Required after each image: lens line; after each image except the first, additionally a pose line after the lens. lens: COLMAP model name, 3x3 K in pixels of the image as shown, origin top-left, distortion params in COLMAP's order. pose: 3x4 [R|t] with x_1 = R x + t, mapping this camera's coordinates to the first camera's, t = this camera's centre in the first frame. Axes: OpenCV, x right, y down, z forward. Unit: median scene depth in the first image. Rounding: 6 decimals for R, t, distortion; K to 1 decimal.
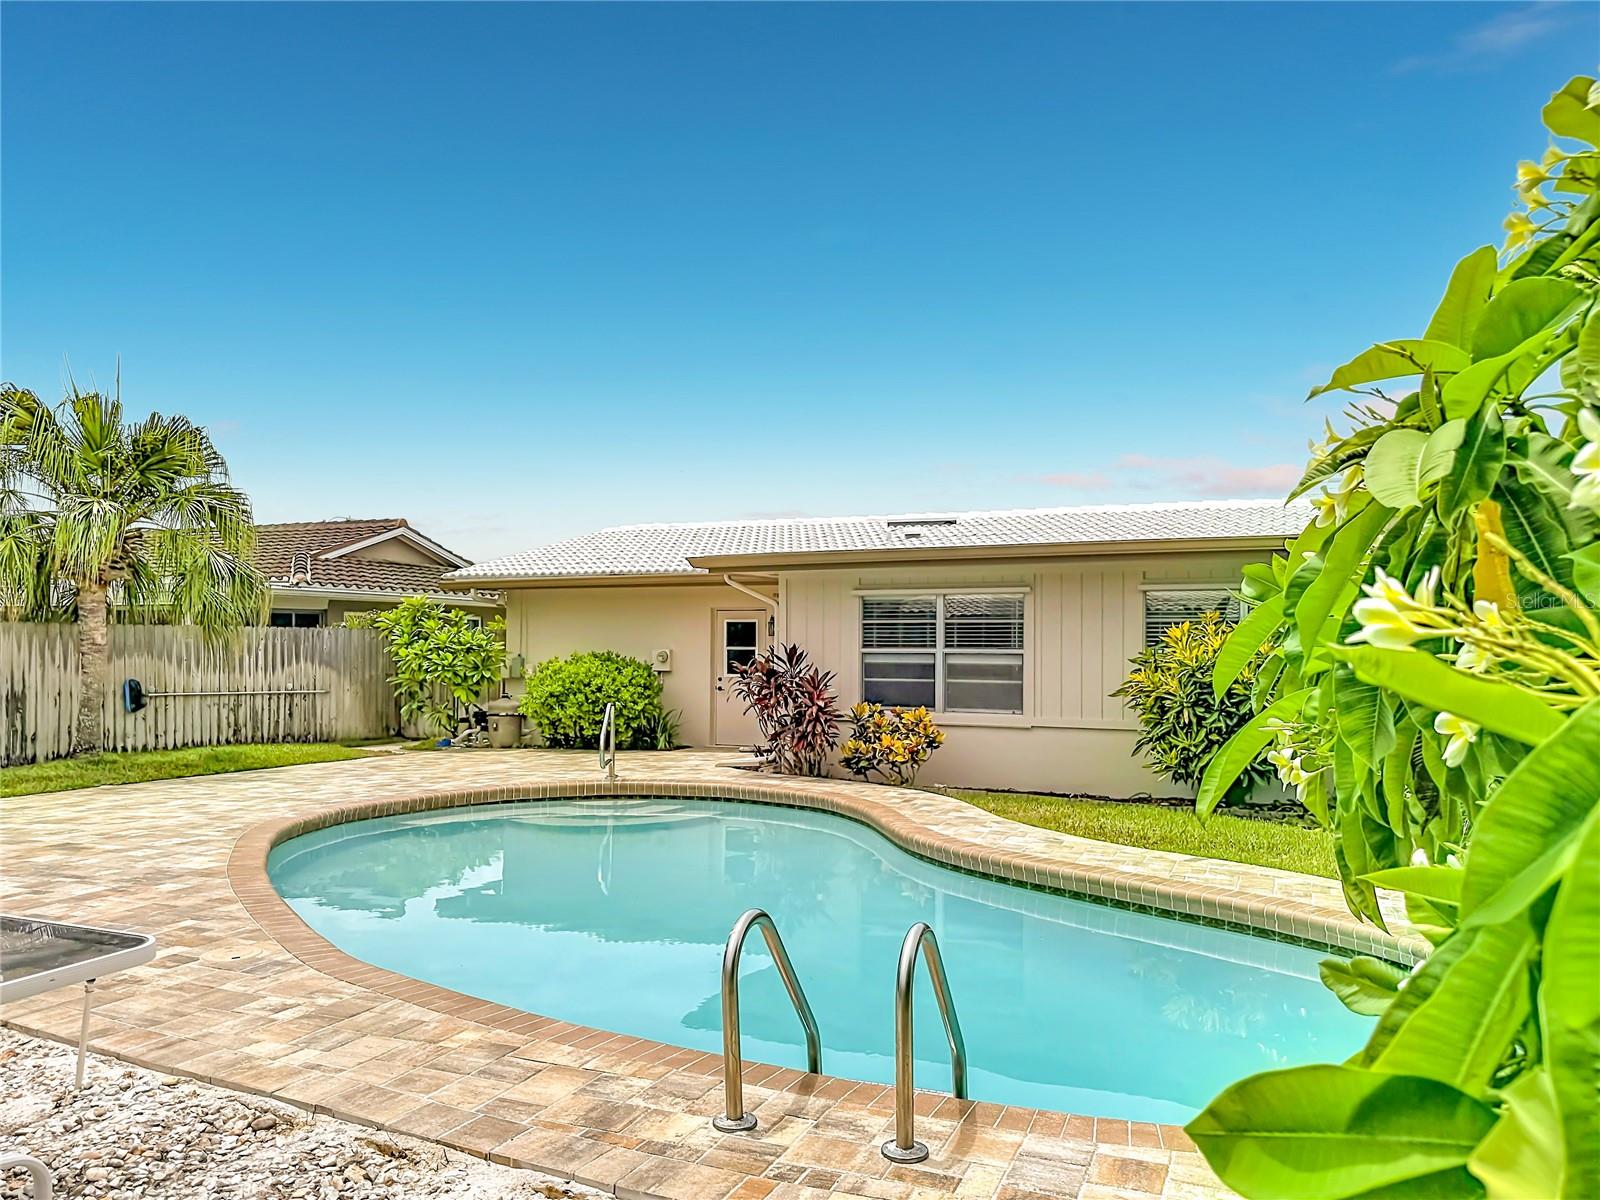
lens RADIAL K [[1159.1, 0, 800.0], [0, 1159.1, 600.0], [0, 0, 1]] dist [0.026181, -0.001790]
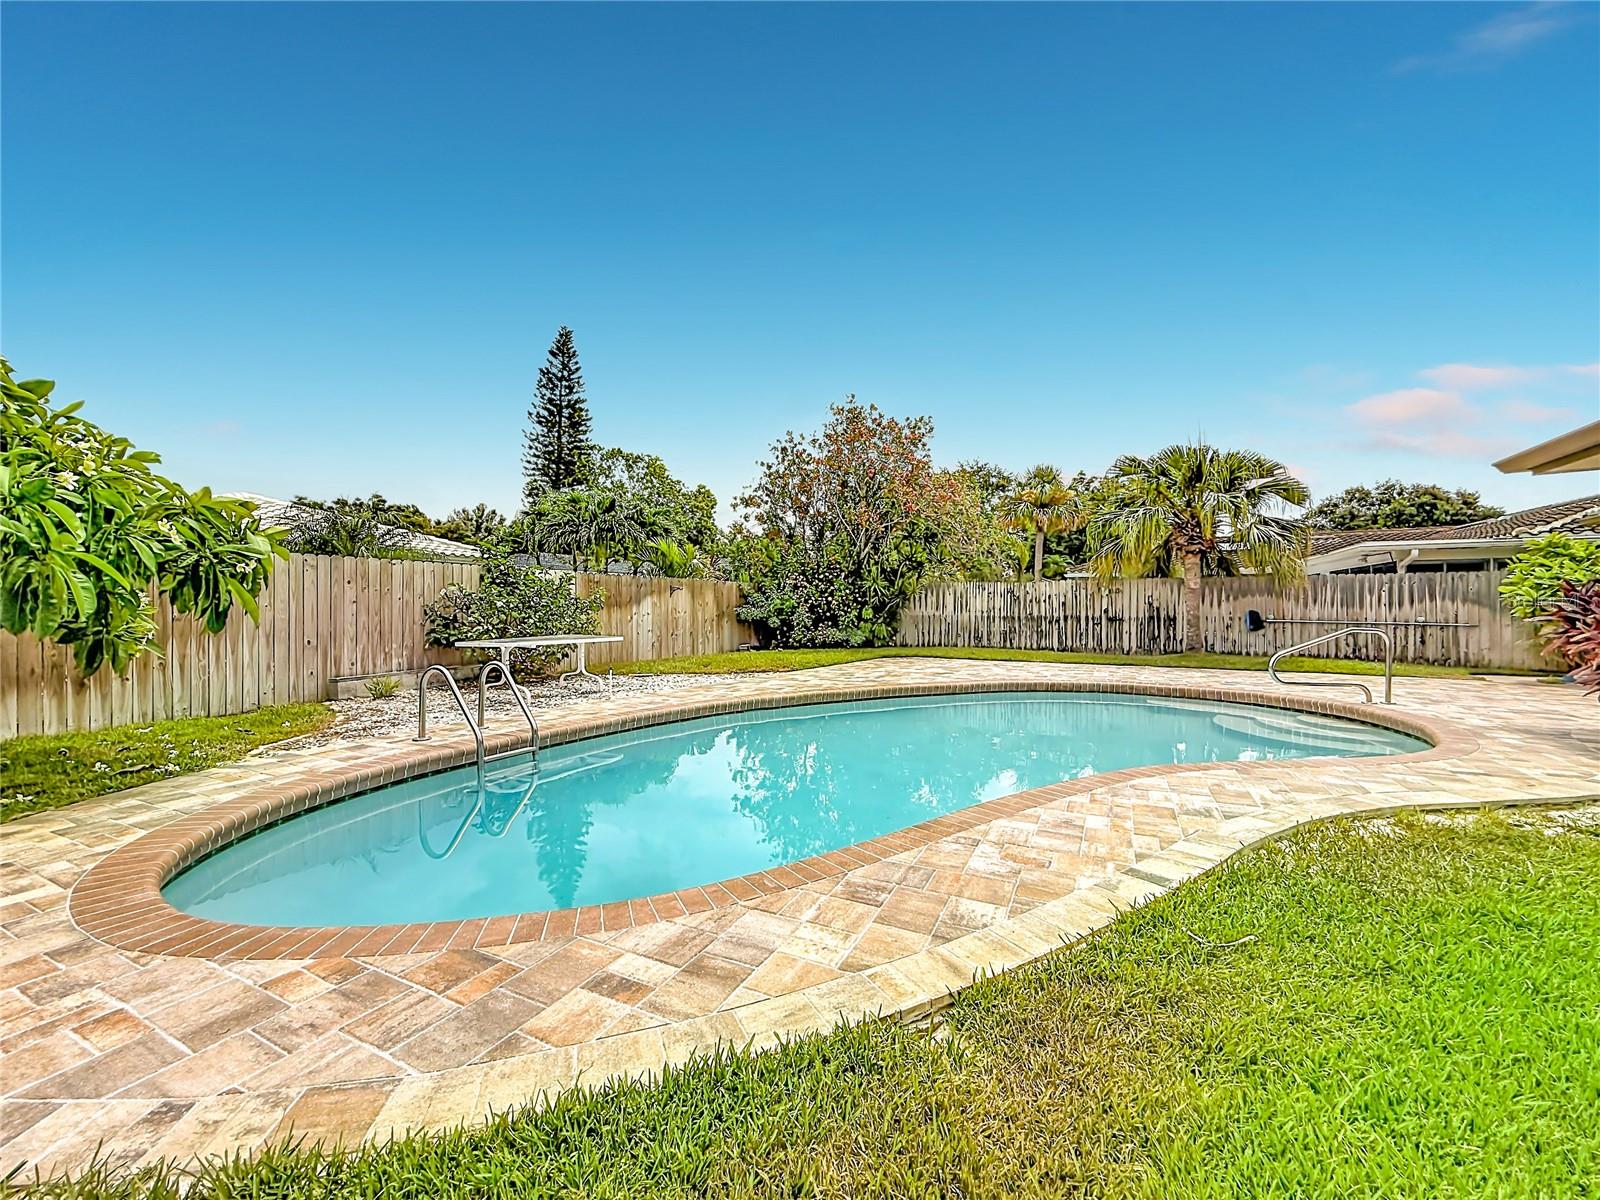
lens RADIAL K [[635.7, 0, 800.0], [0, 635.7, 600.0], [0, 0, 1]] dist [0.000302, -0.000016]
pose [[-0.075279, -0.015215, -0.997046, 0.394380], [0.042717, 0.998916, -0.018469, 0.048703], [0.996247, -0.043981, -0.074547, 0.505162]]
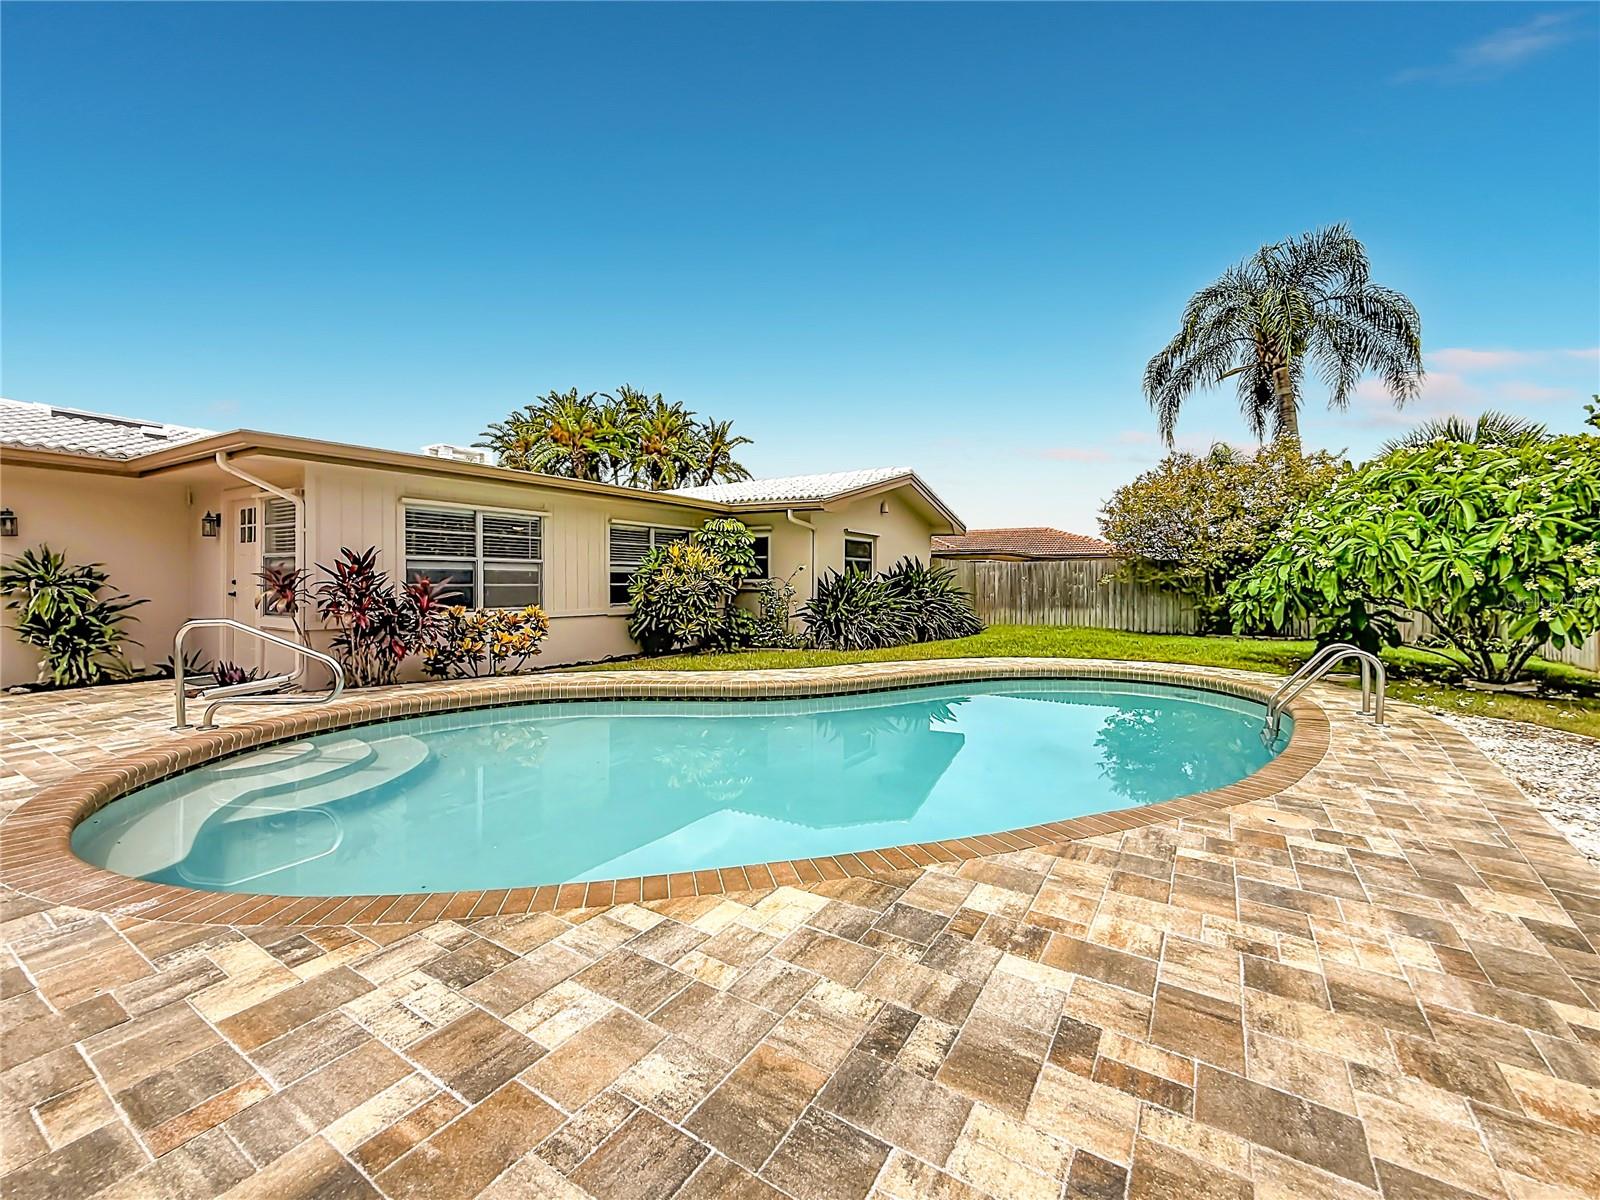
lens RADIAL K [[648.3, 0, 800.0], [0, 648.3, 600.0], [0, 0, 1]] dist [0.000411, 0.000096]
pose [[0.156201, -0.020103, 0.987521, -0.450771], [-0.049639, 0.998370, 0.028175, 0.047993], [-0.986477, -0.053421, 0.154948, 0.545552]]
